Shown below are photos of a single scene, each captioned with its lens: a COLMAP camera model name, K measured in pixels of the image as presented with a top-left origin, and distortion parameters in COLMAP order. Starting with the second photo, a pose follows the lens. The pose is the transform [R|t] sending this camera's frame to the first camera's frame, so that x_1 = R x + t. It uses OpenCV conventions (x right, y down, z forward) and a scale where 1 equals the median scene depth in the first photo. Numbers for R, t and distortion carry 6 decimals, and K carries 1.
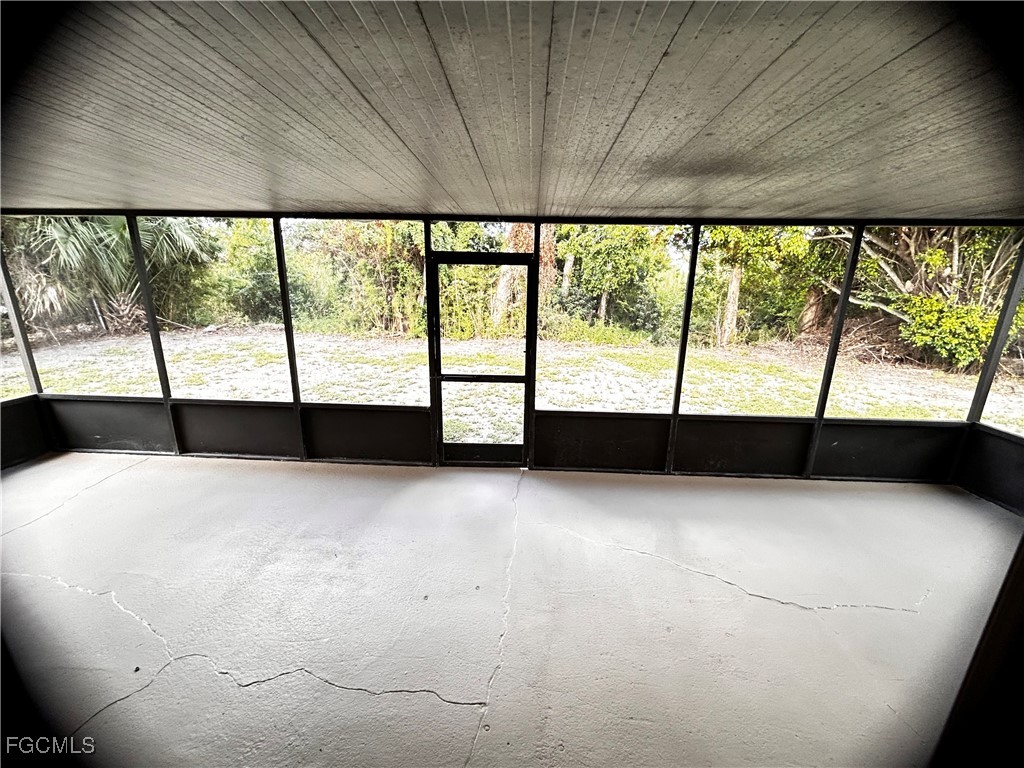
lens RADIAL K [[415.2, 0, 509.7], [0, 415.2, 385.5], [0, 0, 1]] dist [-0.007317, 0.000320]
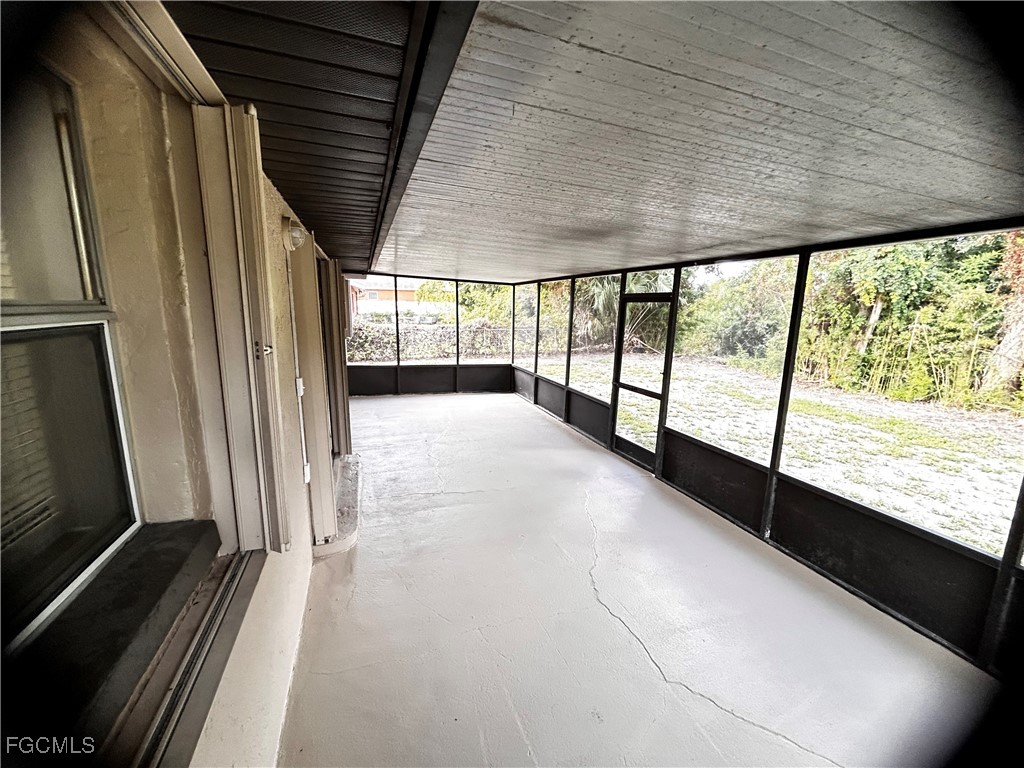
lens RADIAL K [[415.2, 0, 509.7], [0, 415.2, 385.5], [0, 0, 1]] dist [-0.007317, 0.000320]
pose [[0.371702, 0.161655, -0.914169, 0.899770], [-0.252623, 0.965175, 0.067958, -0.017811], [0.893319, 0.205680, 0.399595, 0.130382]]
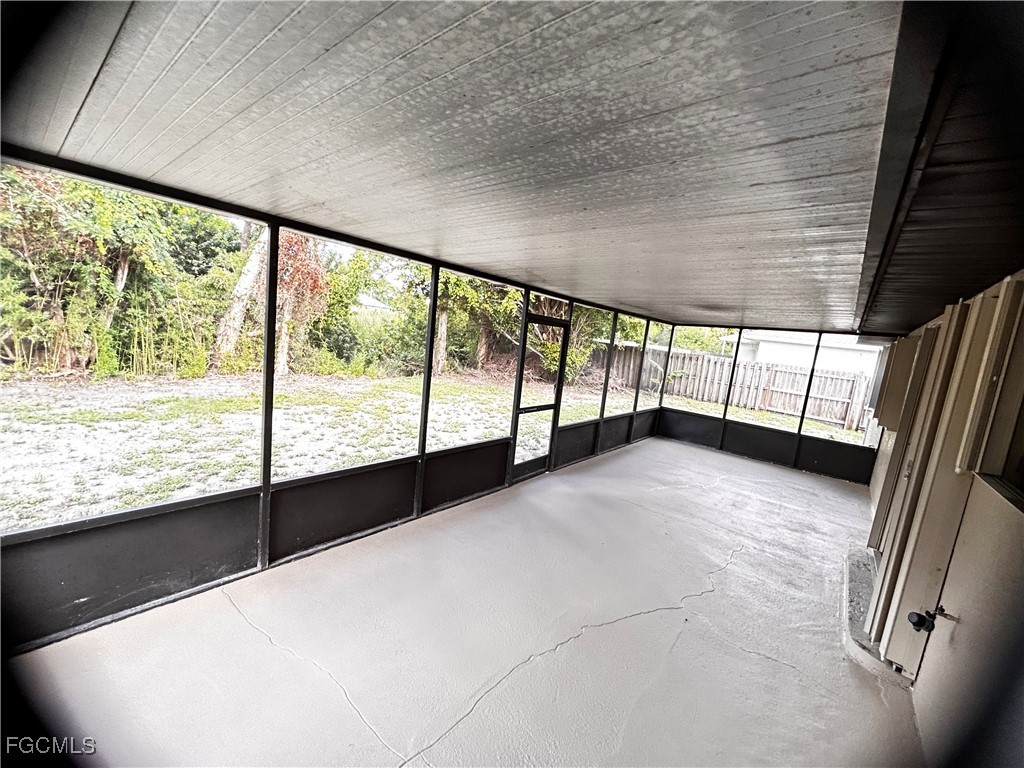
lens RADIAL K [[415.2, 0, 509.7], [0, 415.2, 385.5], [0, 0, 1]] dist [-0.007317, 0.000320]
pose [[0.592427, -0.053189, 0.803867, -1.120212], [0.104345, 0.994479, -0.011098, -0.080534], [-0.798838, 0.090454, 0.594706, 0.263722]]
